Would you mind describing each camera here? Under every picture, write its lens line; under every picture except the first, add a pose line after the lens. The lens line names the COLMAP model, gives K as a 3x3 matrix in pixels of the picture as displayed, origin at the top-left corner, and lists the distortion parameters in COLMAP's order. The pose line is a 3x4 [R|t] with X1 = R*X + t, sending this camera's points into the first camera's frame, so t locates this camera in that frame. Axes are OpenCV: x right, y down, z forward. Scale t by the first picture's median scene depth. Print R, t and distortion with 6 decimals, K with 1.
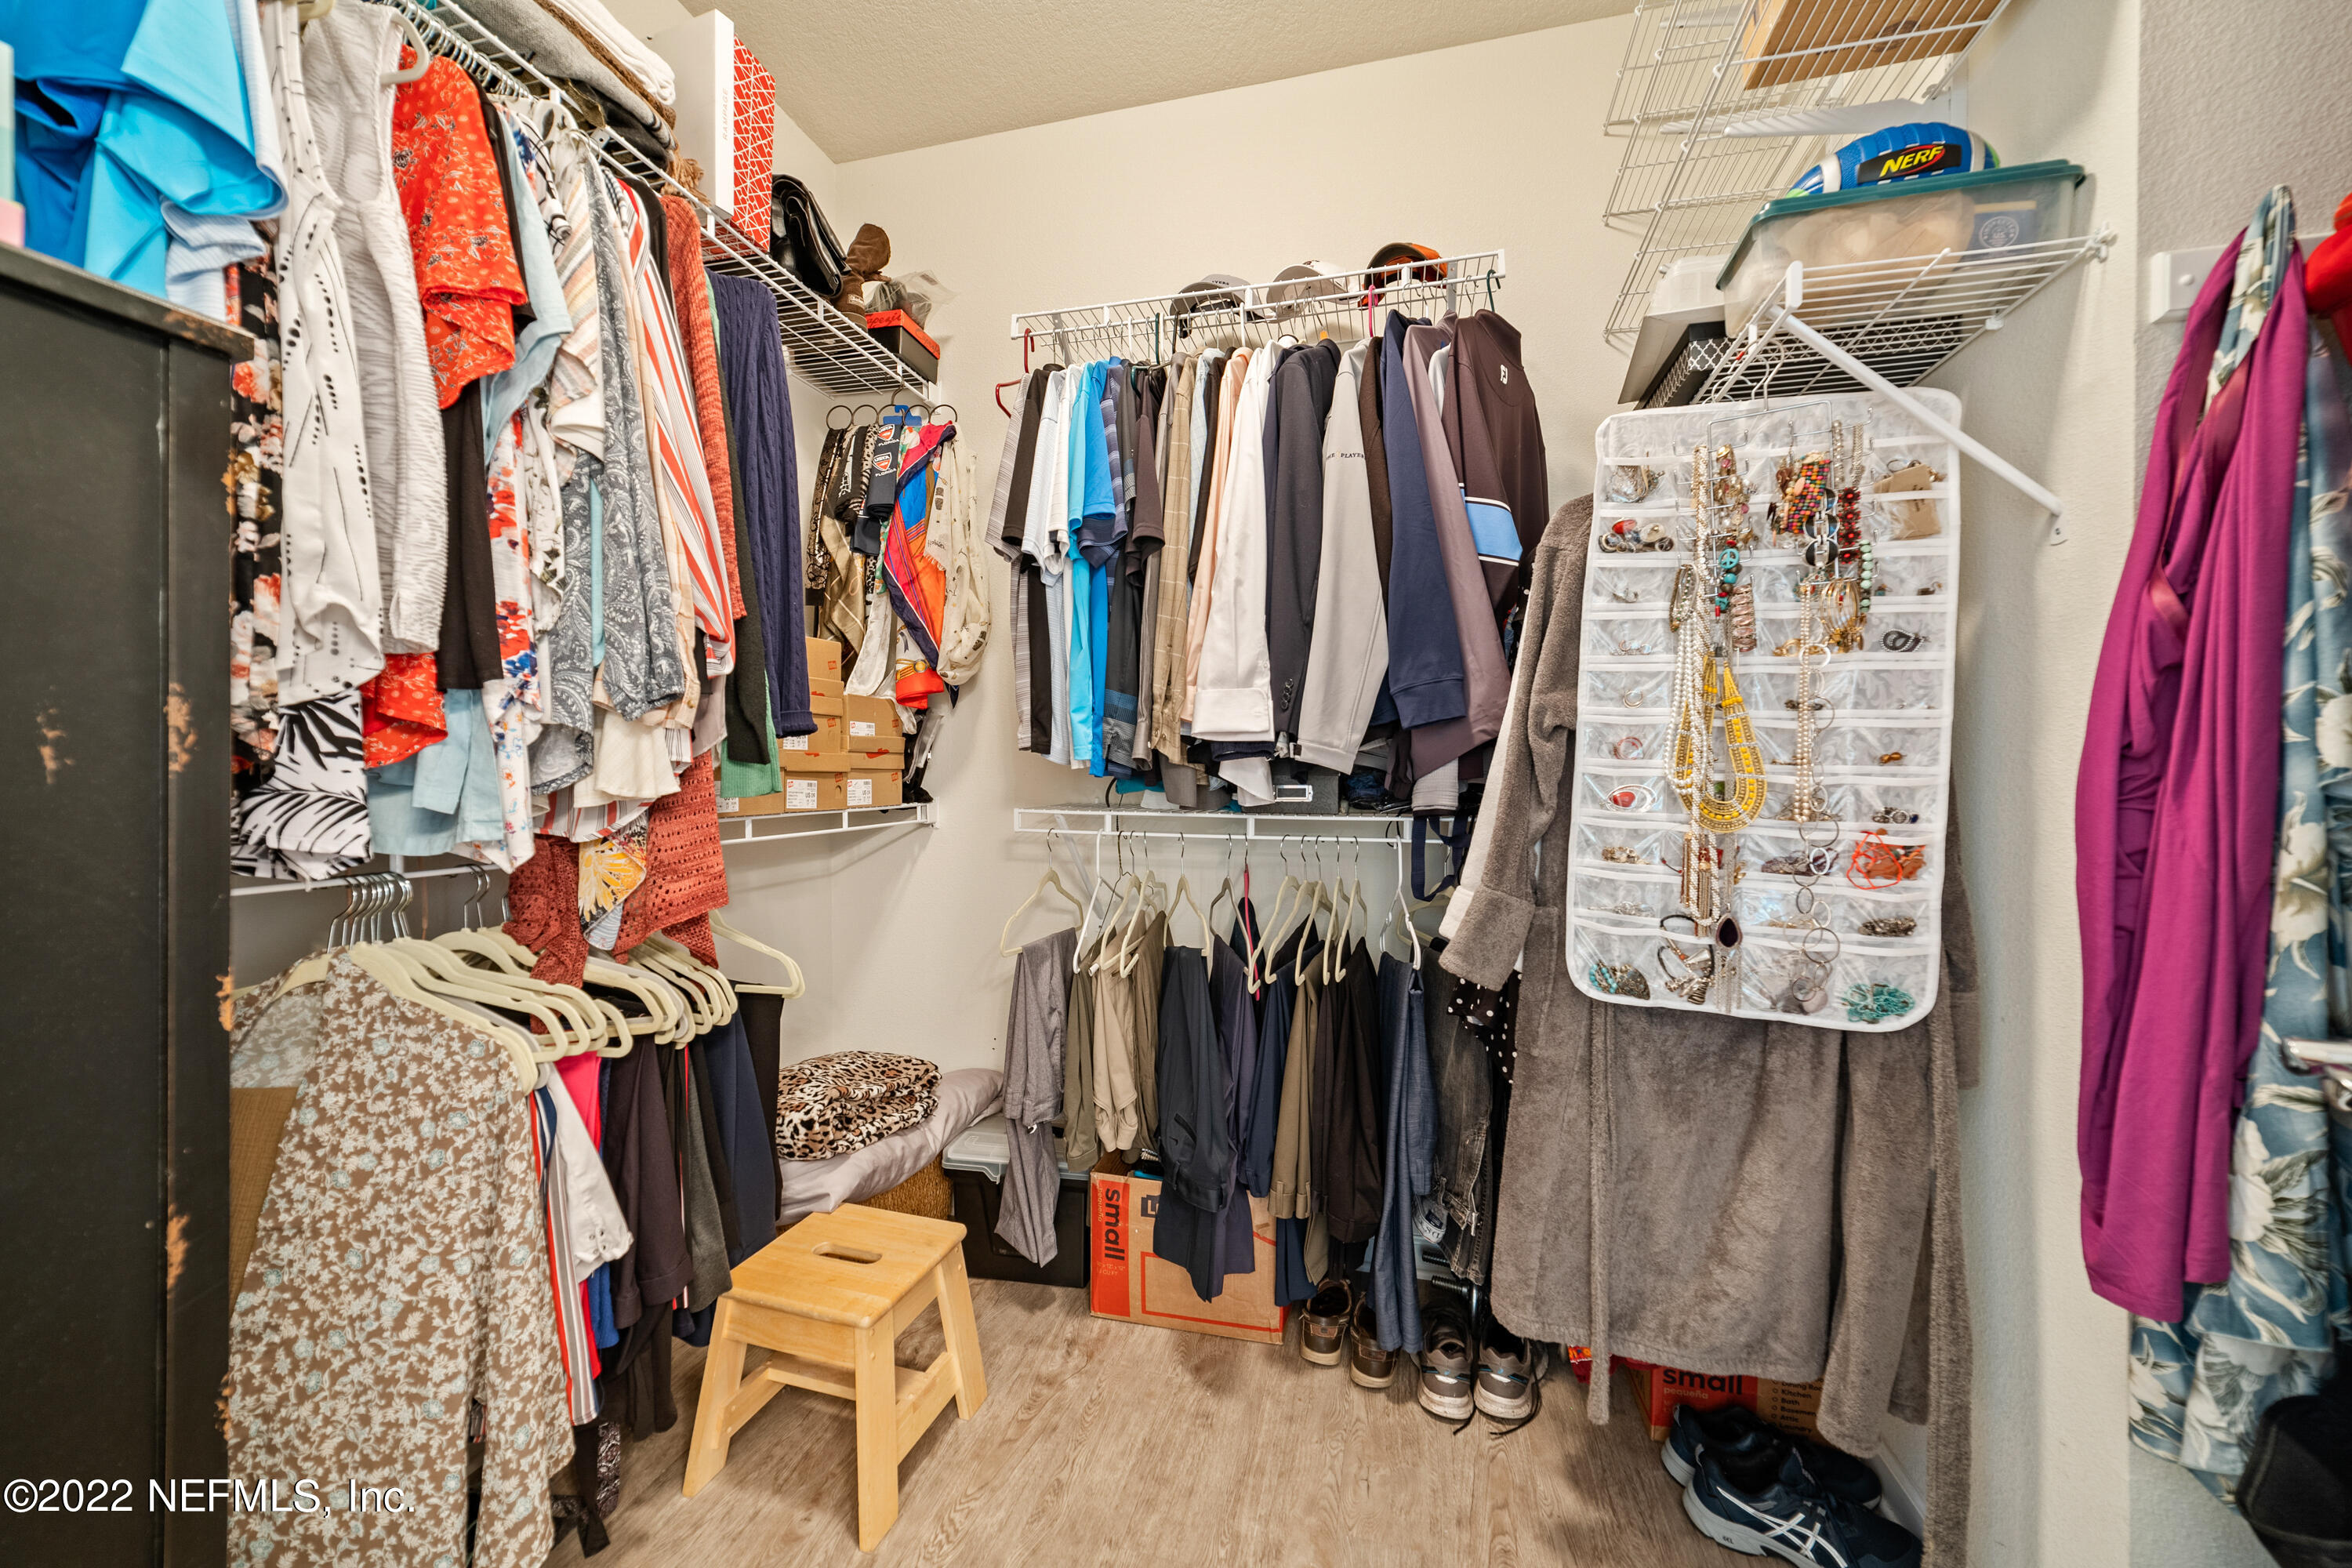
lens RADIAL K [[887.3, 0, 1175.5], [0, 887.3, 775.0], [0, 0, 1]] dist [-0.014080, 0.000411]
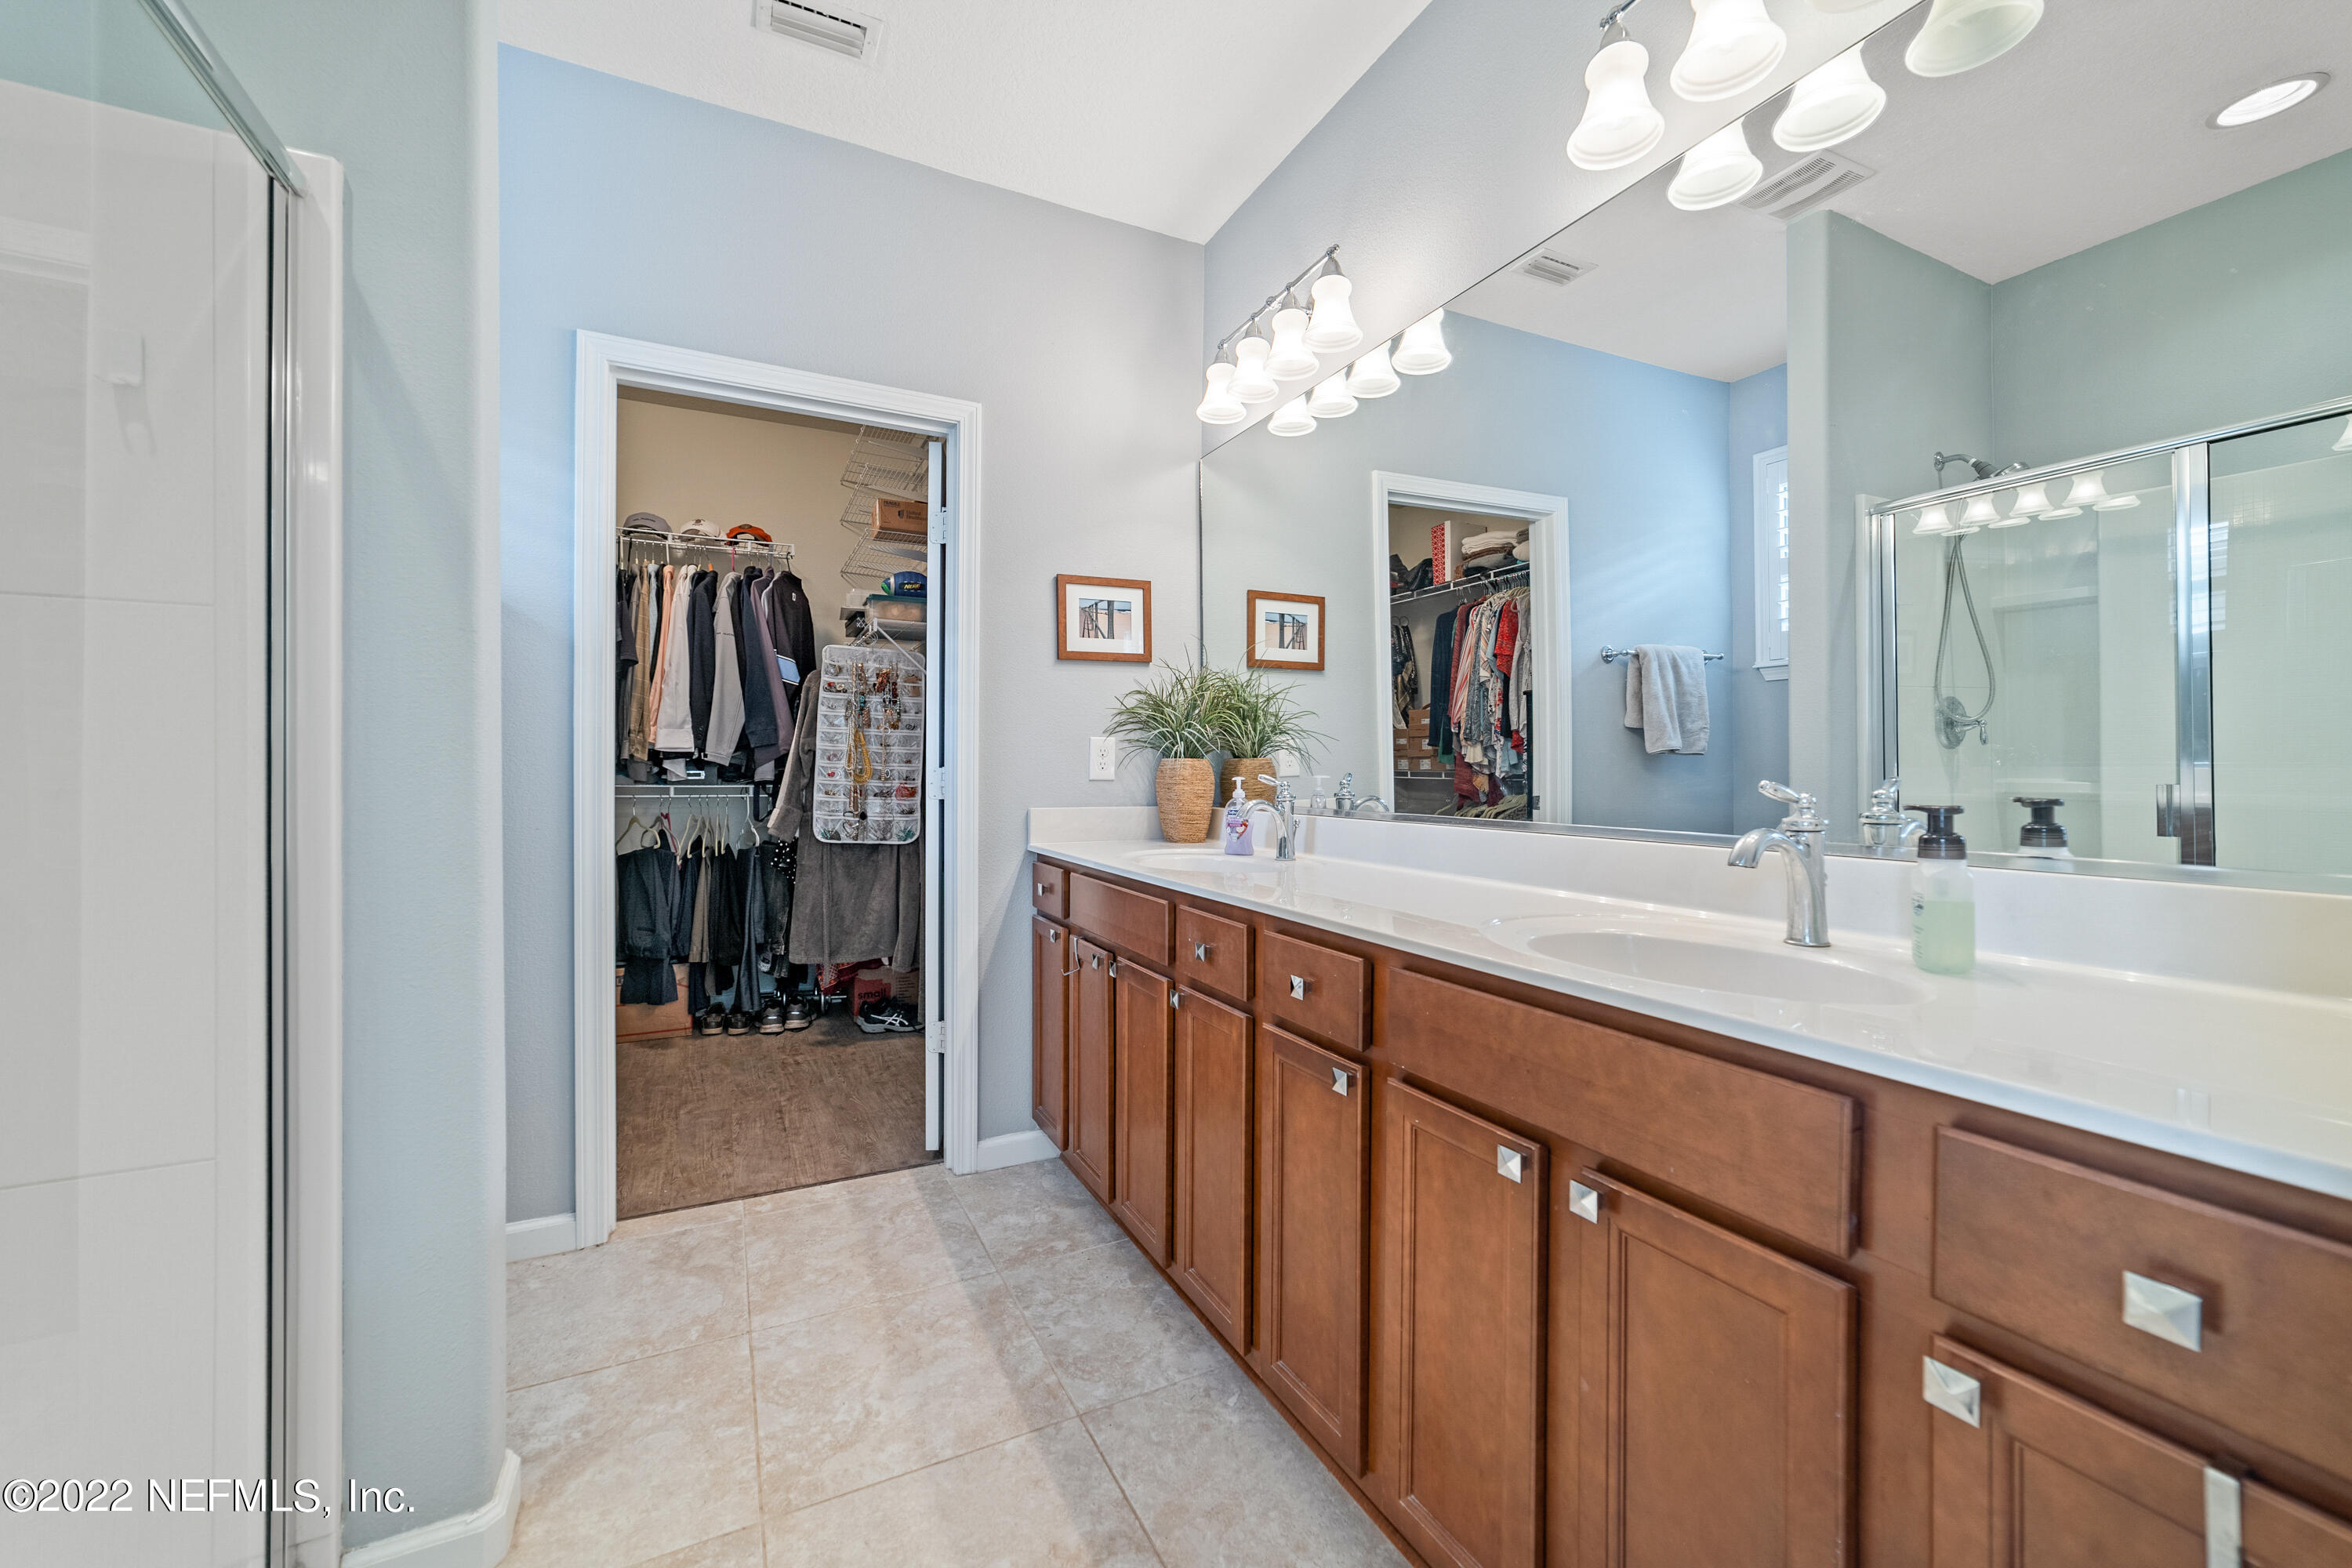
lens RADIAL K [[906.9, 0, 1173.5], [0, 906.9, 786.2], [0, 0, 1]] dist [-0.009161, 0.000248]
pose [[0.752145, -0.011413, 0.658899, -0.548641], [-0.001602, 0.999815, 0.019147, 0.005715], [-0.658996, -0.015457, 0.751988, -1.763785]]
